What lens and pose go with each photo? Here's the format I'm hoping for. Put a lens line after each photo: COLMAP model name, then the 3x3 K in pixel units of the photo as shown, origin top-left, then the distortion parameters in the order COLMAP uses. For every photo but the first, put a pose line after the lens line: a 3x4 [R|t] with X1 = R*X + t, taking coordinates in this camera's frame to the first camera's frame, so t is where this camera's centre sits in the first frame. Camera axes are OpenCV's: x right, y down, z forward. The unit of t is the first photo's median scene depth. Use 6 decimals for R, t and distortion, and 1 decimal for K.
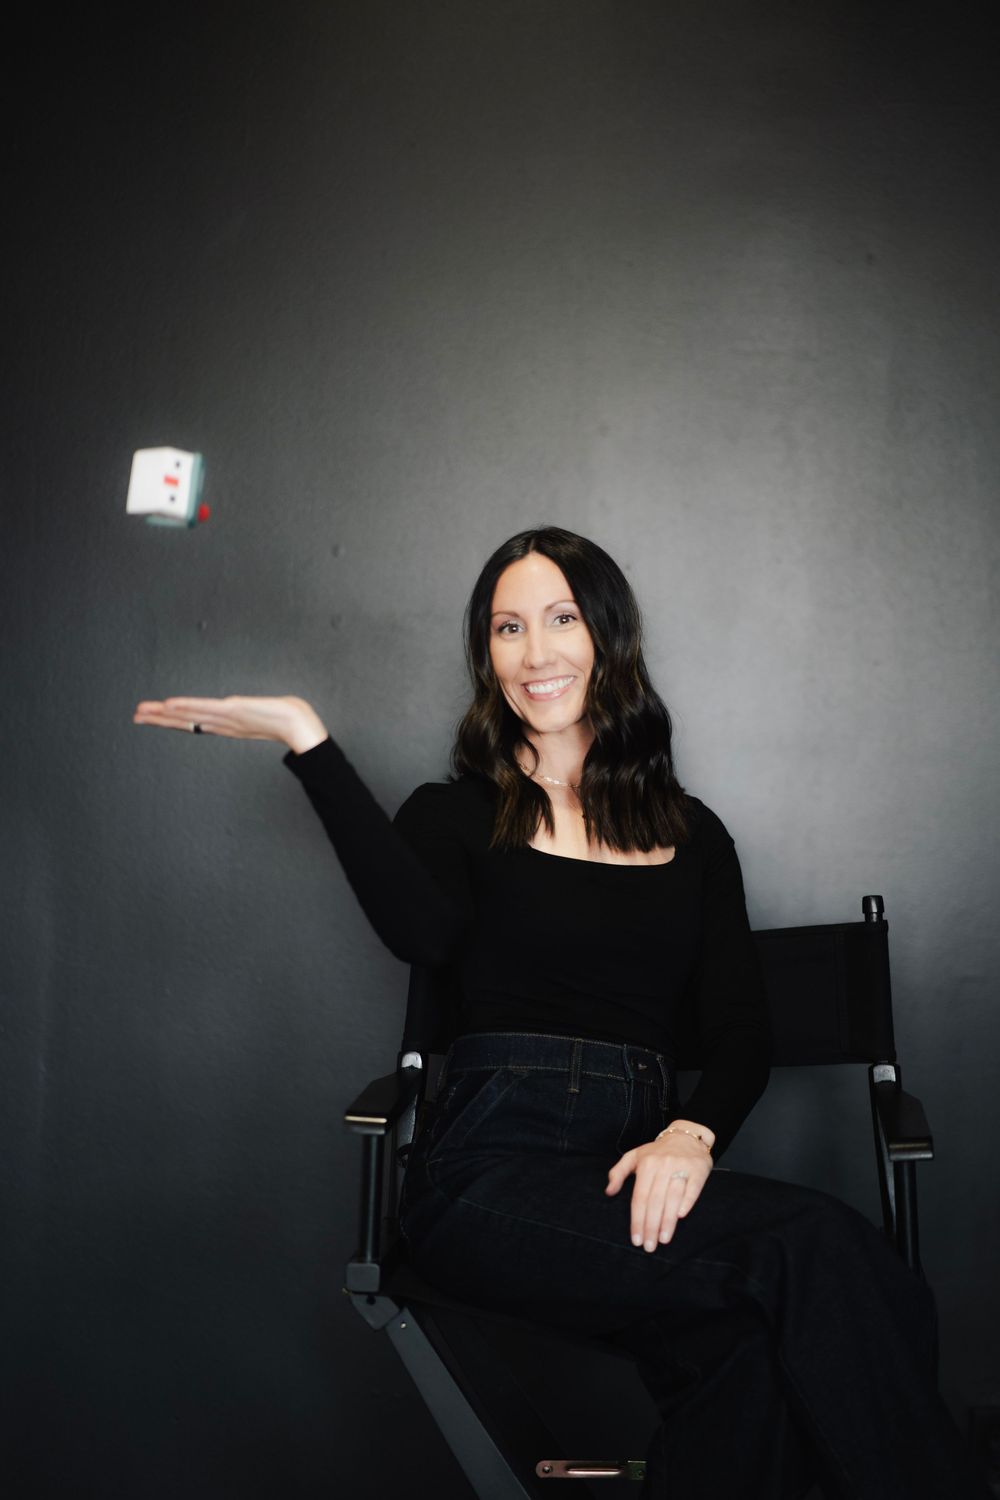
lens RADIAL K [[3680.2, 0, 500.0], [0, 3680.2, 750.0], [0, 0, 1]] dist [-0.006949, 0.309026]
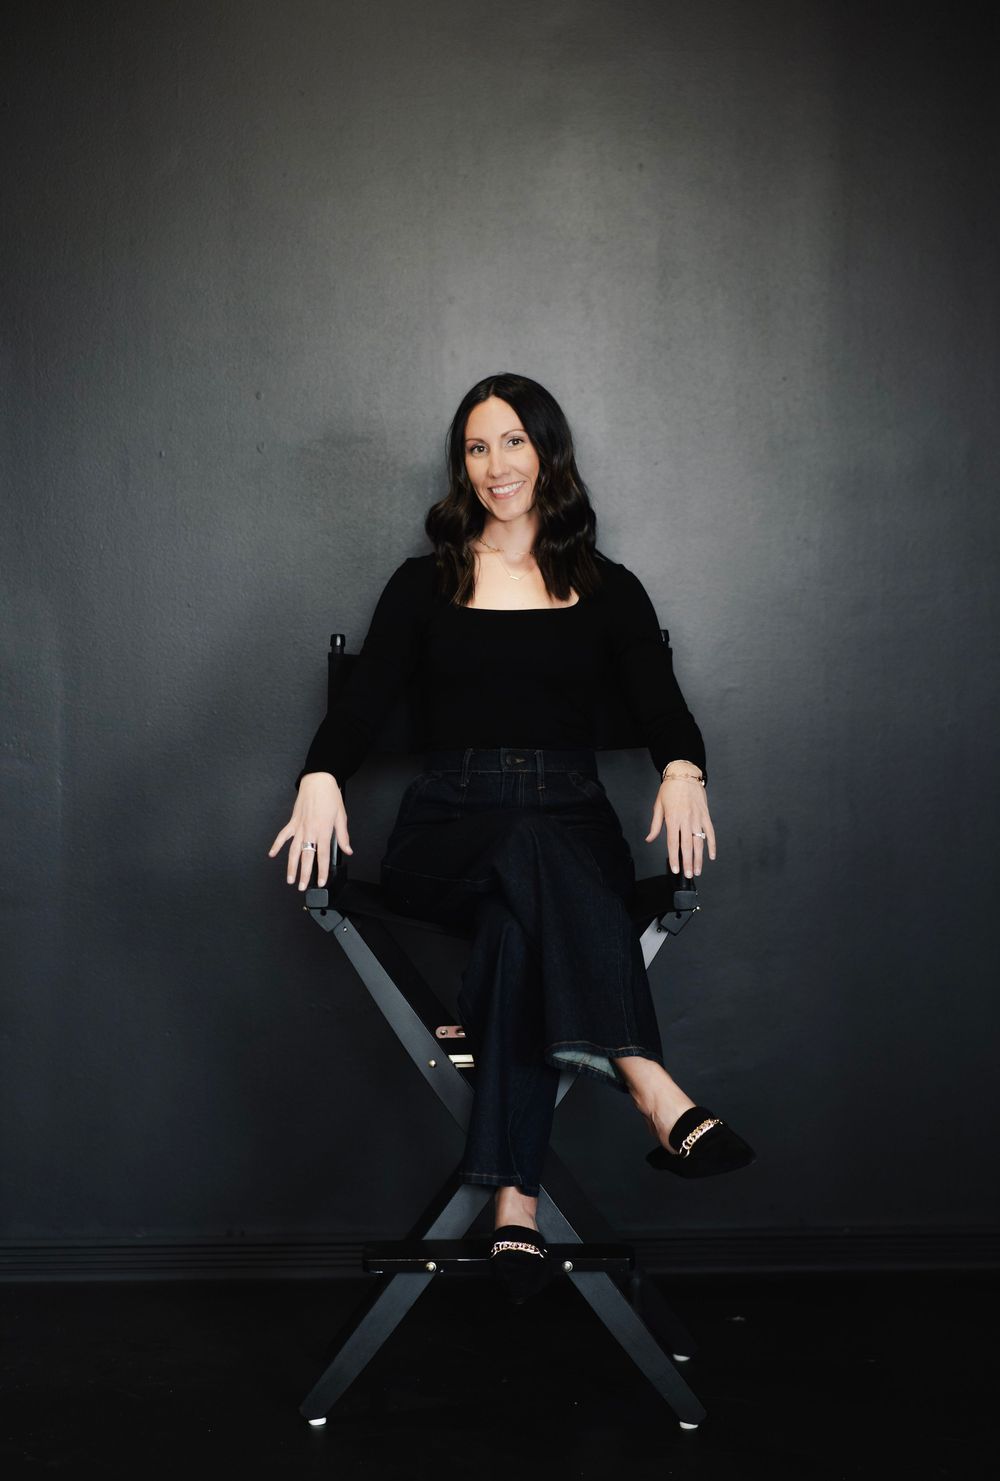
lens RADIAL K [[3816.3, 0, 500.0], [0, 3816.3, 740.5], [0, 0, 1]] dist [0.020866, -0.253661]
pose [[0.998414, -0.041397, 0.038161, -0.014502], [0.038829, 0.997081, 0.065735, -0.016300], [-0.040771, -0.064149, 0.997107, -0.422892]]
